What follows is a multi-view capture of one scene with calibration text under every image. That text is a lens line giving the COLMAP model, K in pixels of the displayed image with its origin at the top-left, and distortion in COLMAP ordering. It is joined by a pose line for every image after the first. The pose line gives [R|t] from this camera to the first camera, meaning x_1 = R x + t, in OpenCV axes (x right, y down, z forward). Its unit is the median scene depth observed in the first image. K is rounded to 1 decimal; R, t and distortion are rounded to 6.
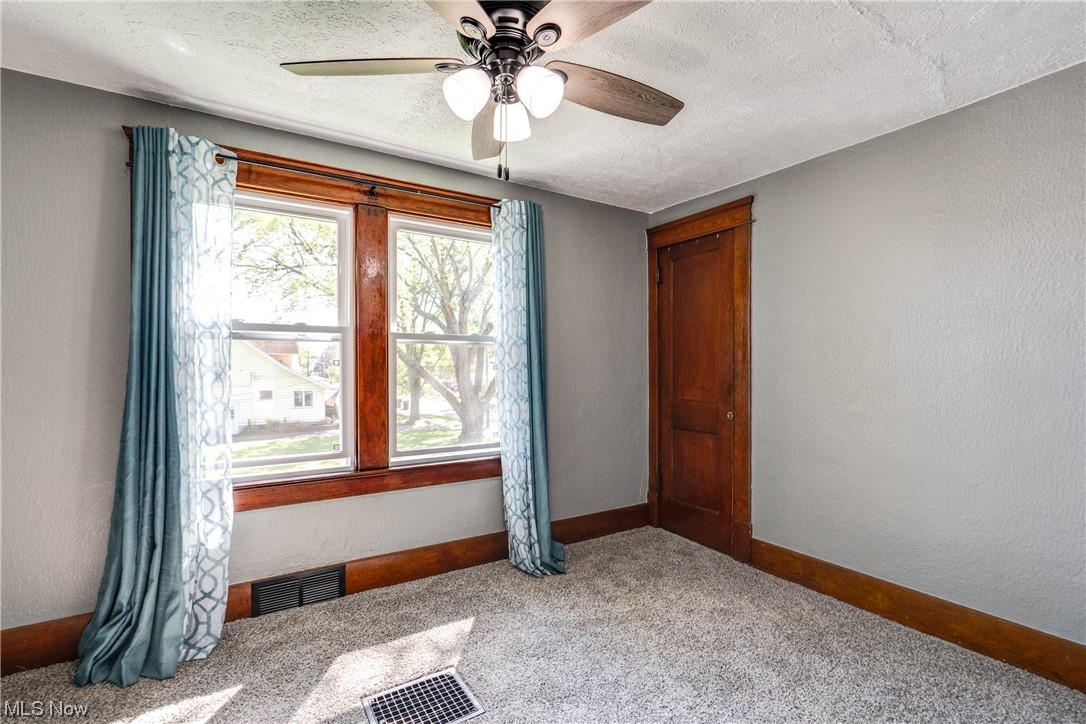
lens RADIAL K [[495.7, 0, 546.1], [0, 495.7, 362.8], [0, 0, 1]] dist [-0.003152, 0.000130]
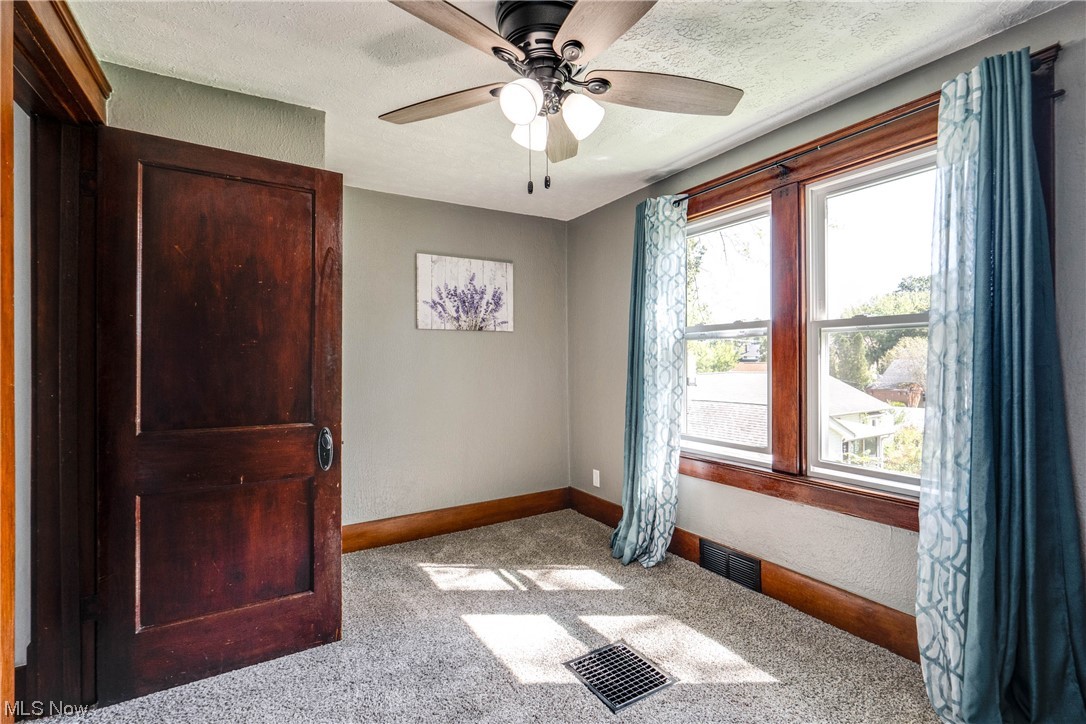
lens RADIAL K [[504.1, 0, 544.0], [0, 504.1, 363.4], [0, 0, 1]] dist [-0.000246, 0.000114]
pose [[-0.008526, -0.006090, -0.999945, 0.609172], [-0.001765, 0.999980, -0.006075, 0.020436], [0.999962, 0.001713, -0.008536, 0.581443]]
